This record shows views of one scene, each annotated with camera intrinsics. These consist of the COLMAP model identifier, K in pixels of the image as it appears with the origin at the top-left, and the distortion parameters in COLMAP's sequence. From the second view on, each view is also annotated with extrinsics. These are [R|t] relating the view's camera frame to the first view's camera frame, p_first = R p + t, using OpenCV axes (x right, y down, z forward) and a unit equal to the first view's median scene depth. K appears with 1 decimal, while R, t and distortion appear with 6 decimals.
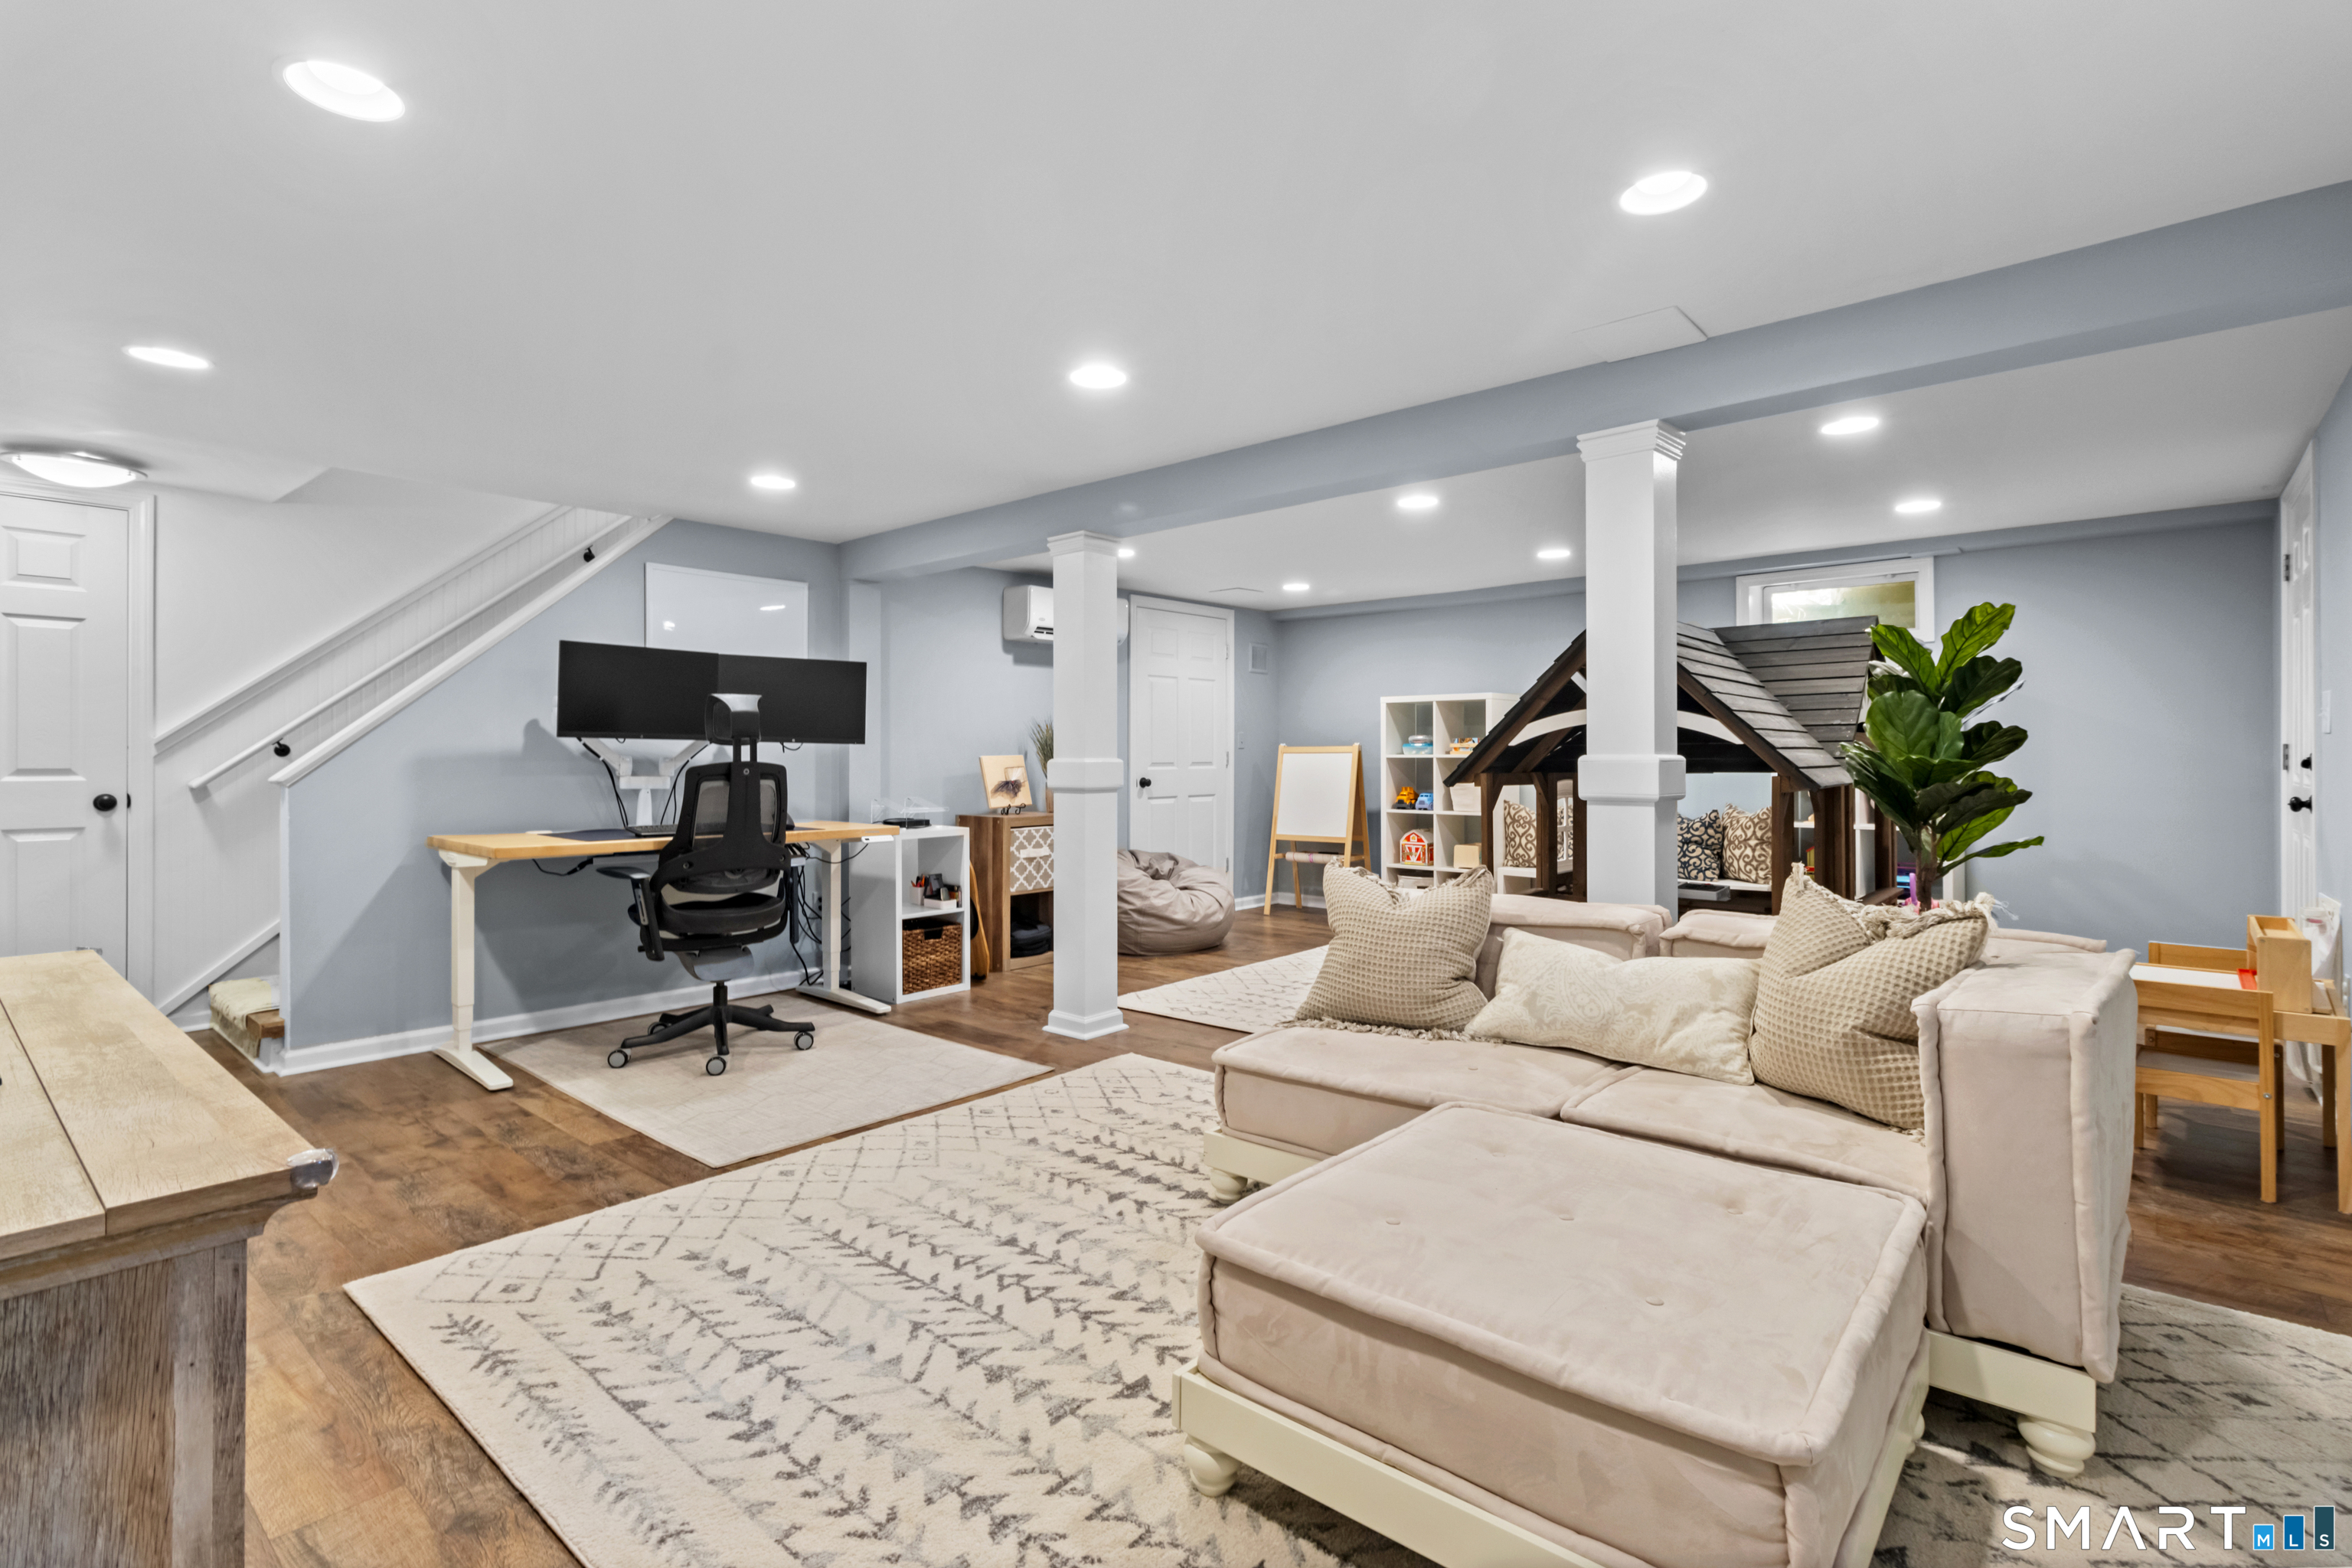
lens RADIAL K [[1109.4, 0, 1186.9], [0, 1109.4, 725.6], [0, 0, 1]] dist [-0.000997, -0.000348]
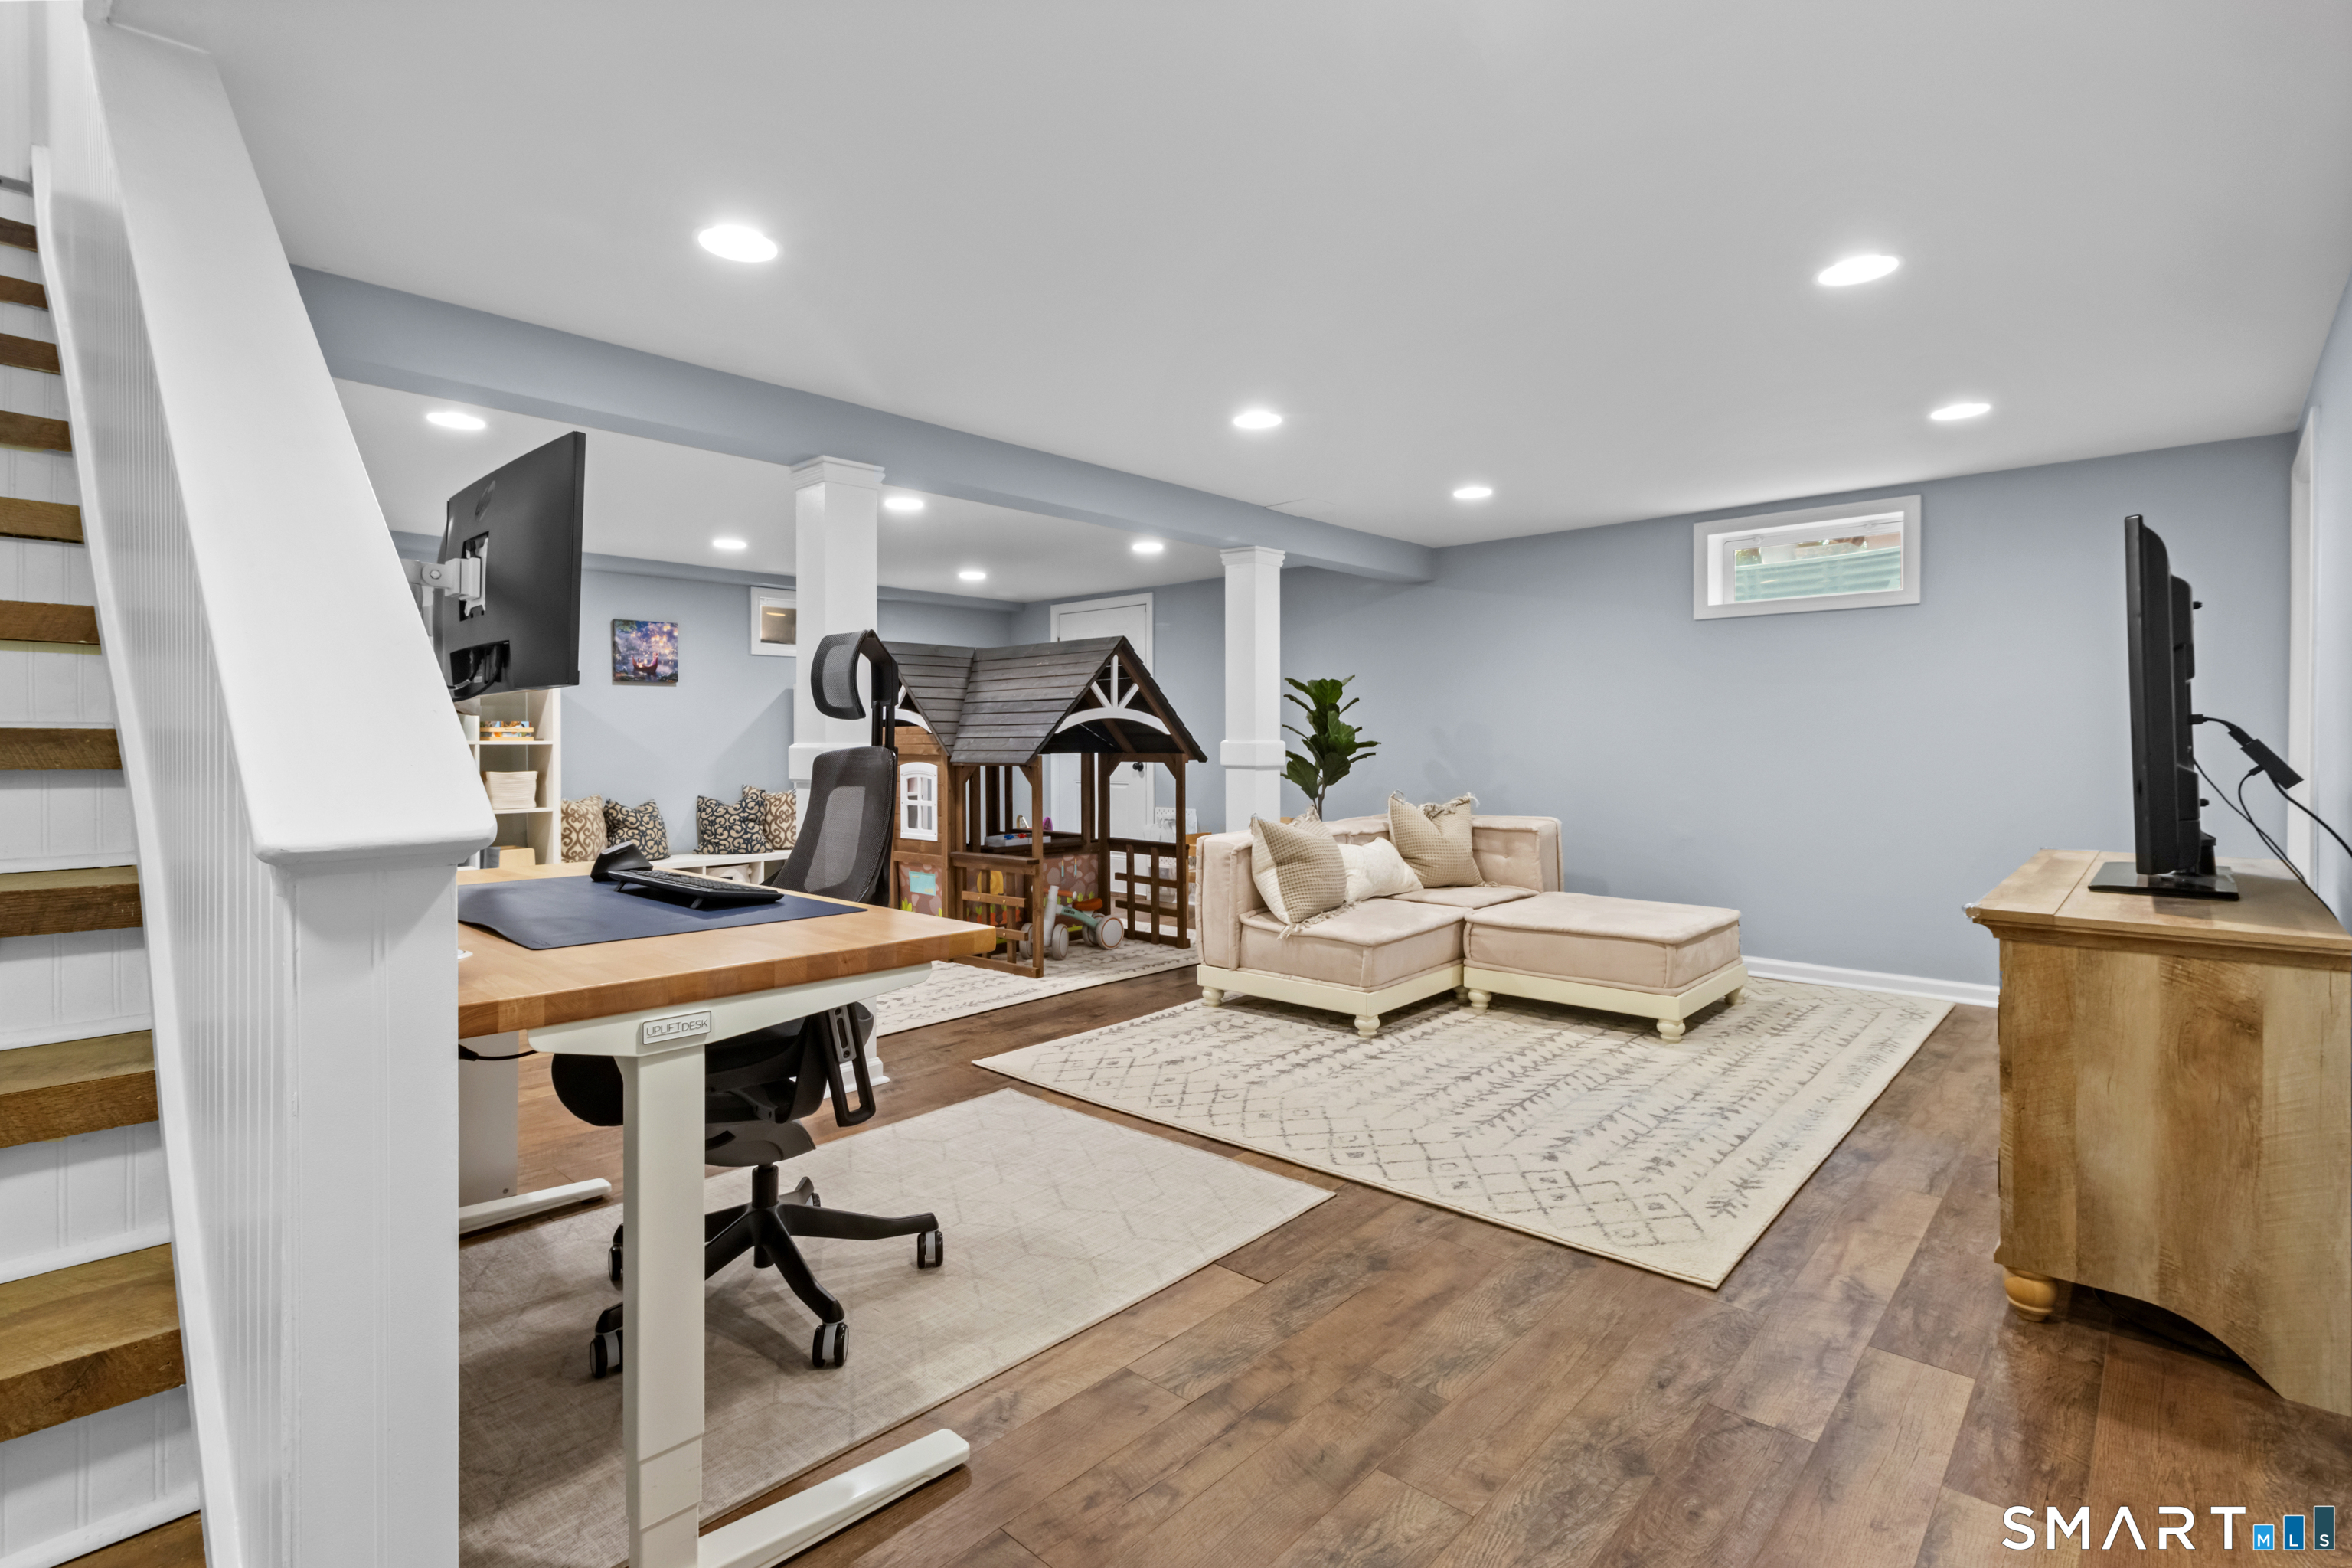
lens RADIAL K [[1109.4, 0, 1186.9], [0, 1109.4, 725.6], [0, 0, 1]] dist [-0.000997, -0.000348]
pose [[0.027563, 0.015233, 0.999504, -1.537716], [-0.023650, 0.999614, -0.014582, 0.040471], [-0.999340, -0.023236, 0.027913, 1.274015]]
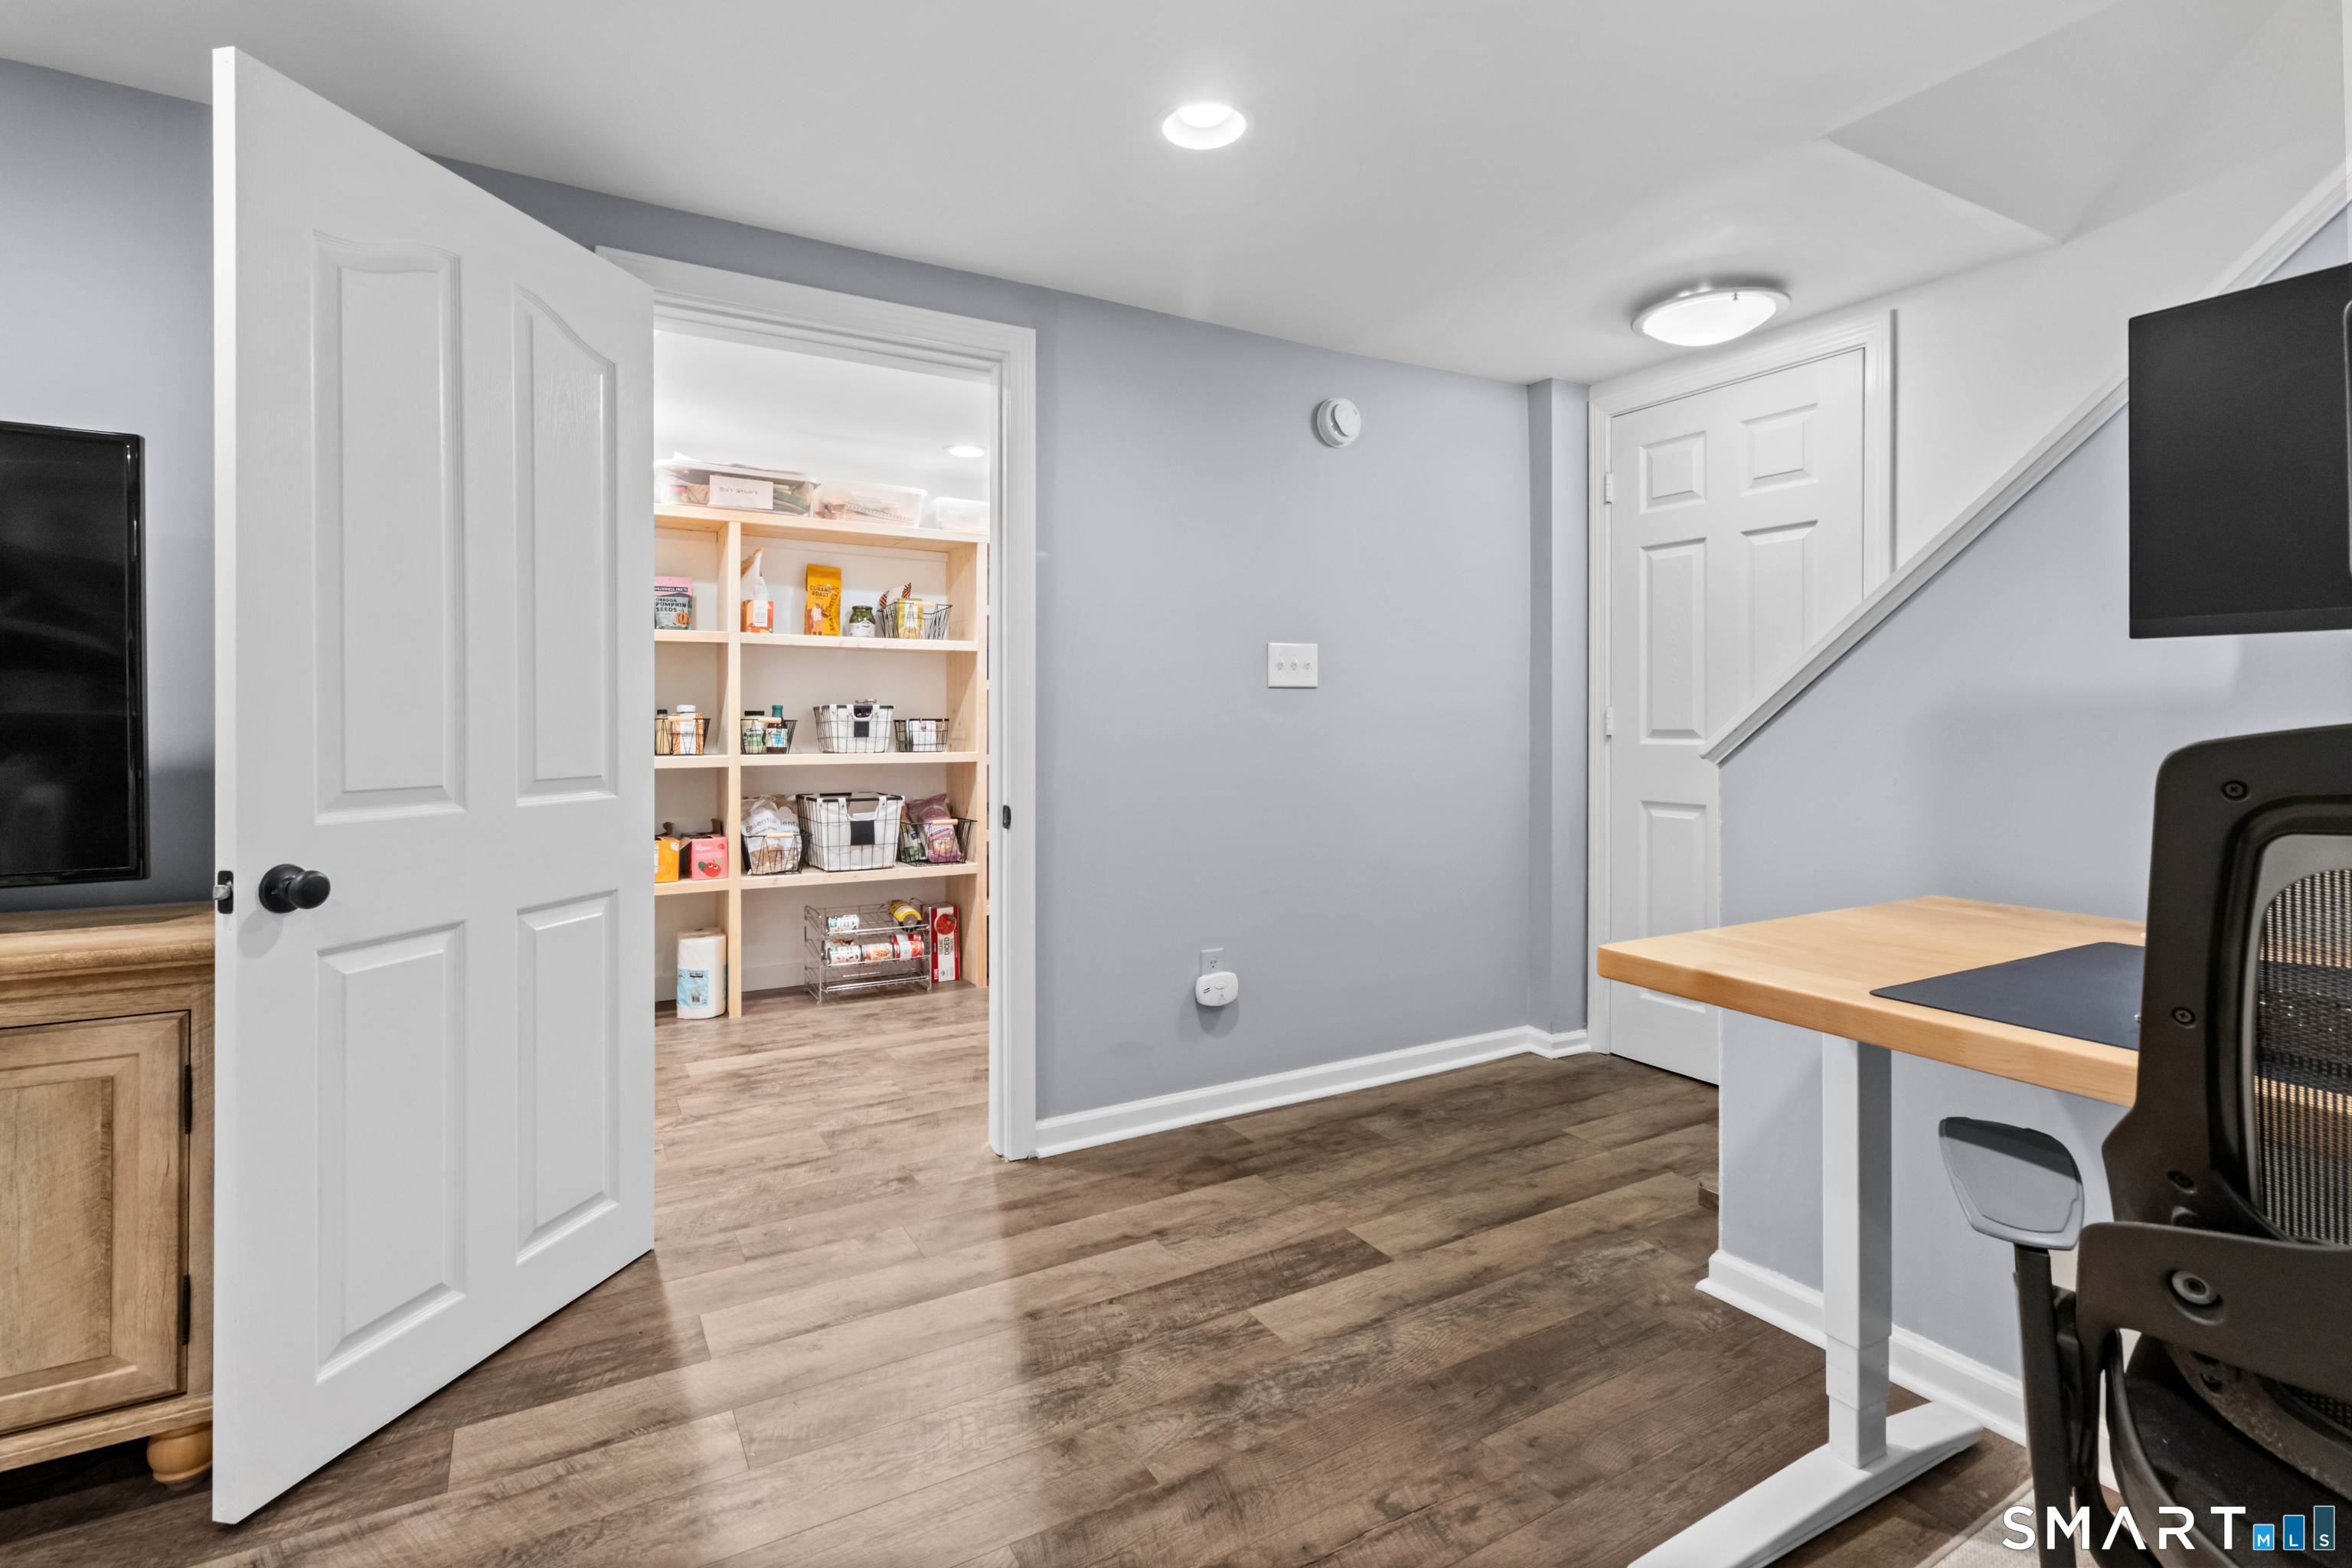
lens RADIAL K [[1109.4, 0, 1186.9], [0, 1109.4, 725.6], [0, 0, 1]] dist [-0.000997, -0.000348]
pose [[-0.325732, 0.001238, -0.945461, -0.310827], [0.024734, 0.999668, -0.007212, 0.050043], [0.945138, -0.025734, -0.325655, 1.394502]]
